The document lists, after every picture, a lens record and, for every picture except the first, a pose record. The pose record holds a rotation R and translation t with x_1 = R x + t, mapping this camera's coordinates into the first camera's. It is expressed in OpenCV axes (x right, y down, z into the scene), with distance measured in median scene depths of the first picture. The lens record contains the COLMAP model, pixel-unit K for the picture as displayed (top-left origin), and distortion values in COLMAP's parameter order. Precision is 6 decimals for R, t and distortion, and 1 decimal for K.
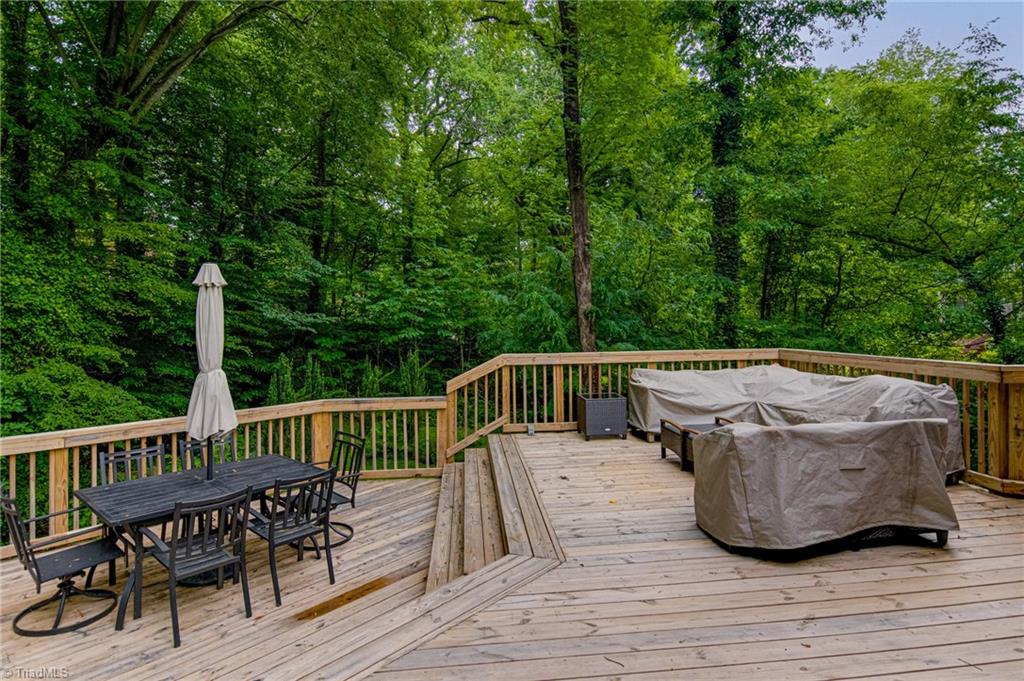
lens RADIAL K [[550.0, 0, 517.4], [0, 550.0, 329.8], [0, 0, 1]] dist [0.003634, -0.000879]
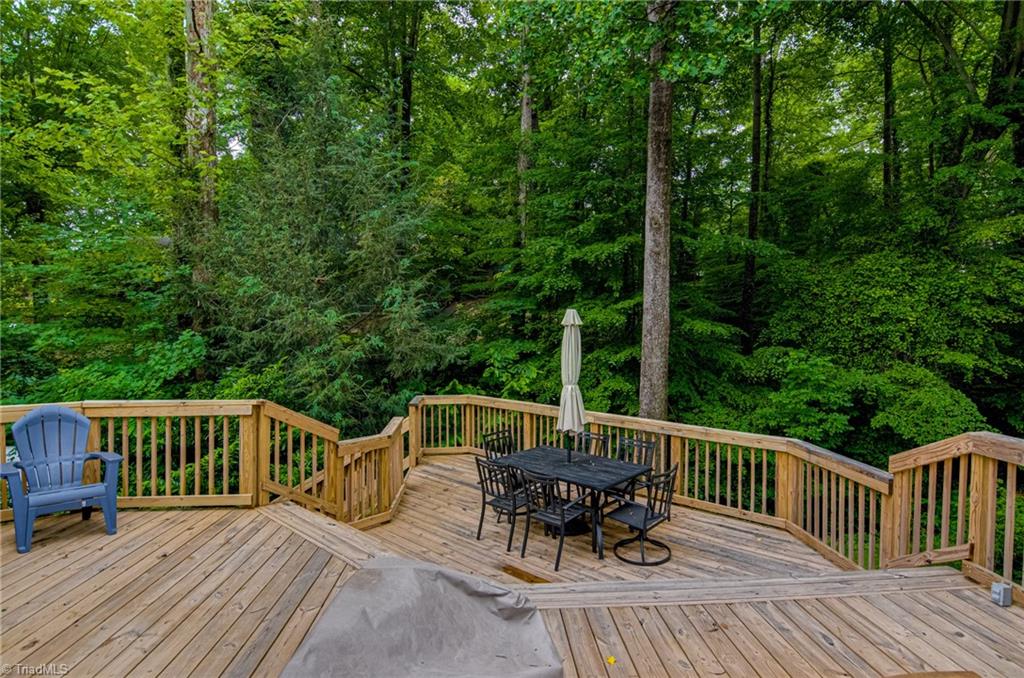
lens RADIAL K [[546.9, 0, 512.0], [0, 546.9, 339.0], [0, 0, 1]] dist [0.014605, -0.028863]
pose [[-0.044879, 0.039907, -0.998195, 0.248743], [-0.009791, 0.999136, 0.040384, -0.030056], [0.998944, 0.011585, -0.044450, 0.270291]]
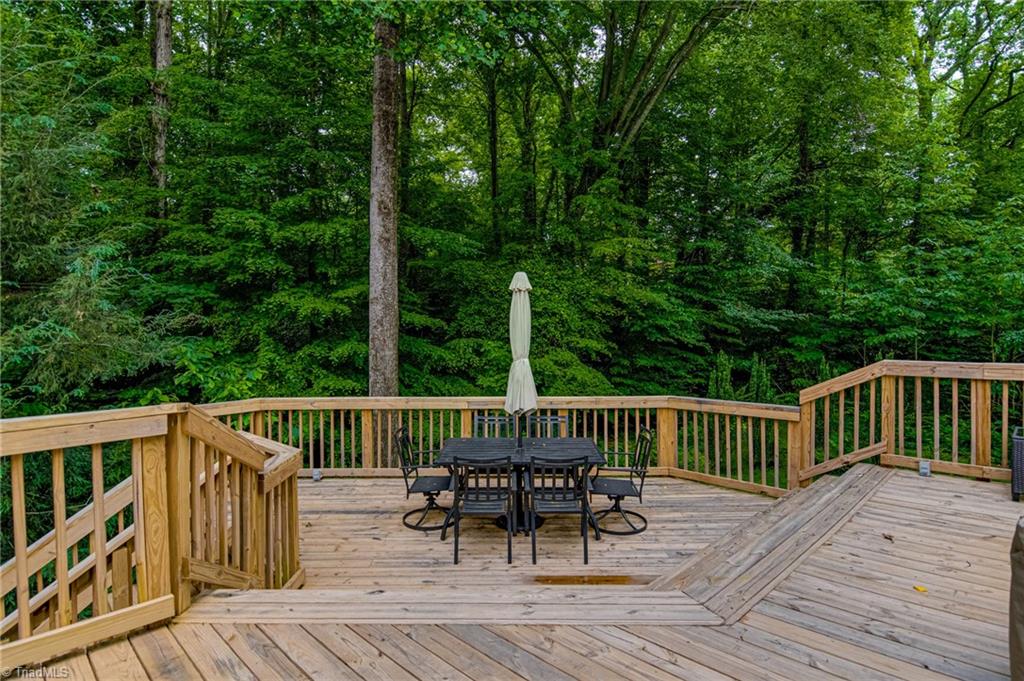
lens RADIAL K [[544.9, 0, 512.0], [0, 544.9, 340.5], [0, 0, 1]] dist [0.018376, -0.001435]
pose [[0.635504, 0.021703, -0.771793, 0.109330], [-0.003616, 0.999678, 0.025134, 0.000130], [0.772089, -0.013182, 0.635377, 0.062465]]
